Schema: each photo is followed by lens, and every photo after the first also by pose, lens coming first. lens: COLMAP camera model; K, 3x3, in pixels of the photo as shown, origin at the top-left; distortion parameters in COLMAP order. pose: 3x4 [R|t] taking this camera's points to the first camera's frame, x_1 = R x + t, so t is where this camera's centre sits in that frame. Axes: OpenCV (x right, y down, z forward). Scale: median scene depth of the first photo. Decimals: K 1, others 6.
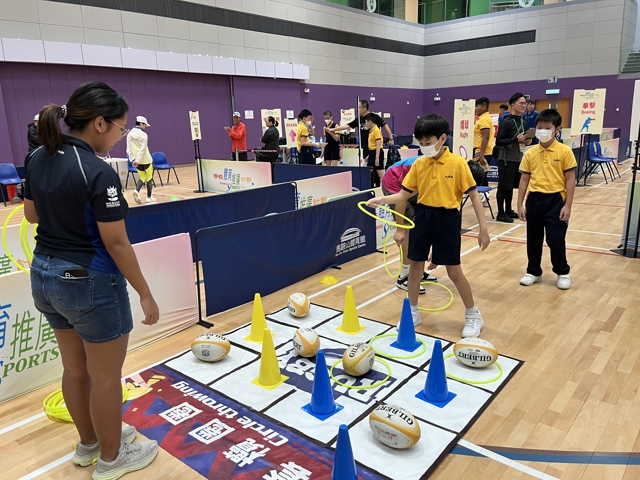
lens RADIAL K [[484.6, 0, 325.1], [0, 484.6, 237.8], [0, 0, 1]] dist [0.088716, -0.127572]
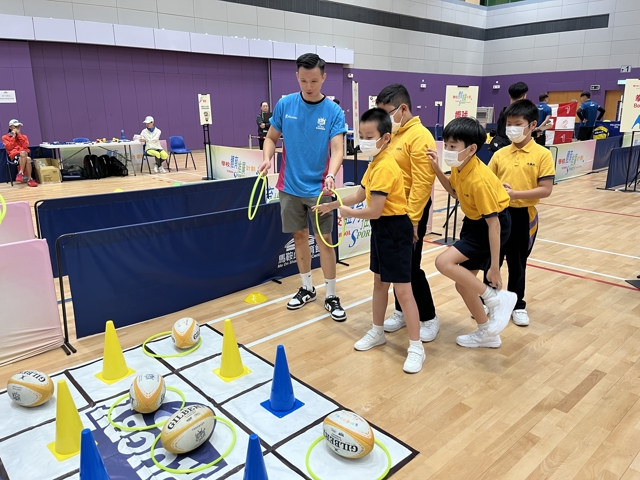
lens RADIAL K [[484.6, 0, 325.1], [0, 484.6, 237.8], [0, 0, 1]] dist [0.088716, -0.127572]
pose [[0.991322, 0.056287, -0.118793, 0.168167], [-0.053225, 0.998167, 0.028791, -0.036015], [0.120196, -0.022218, 0.992502, 0.139111]]
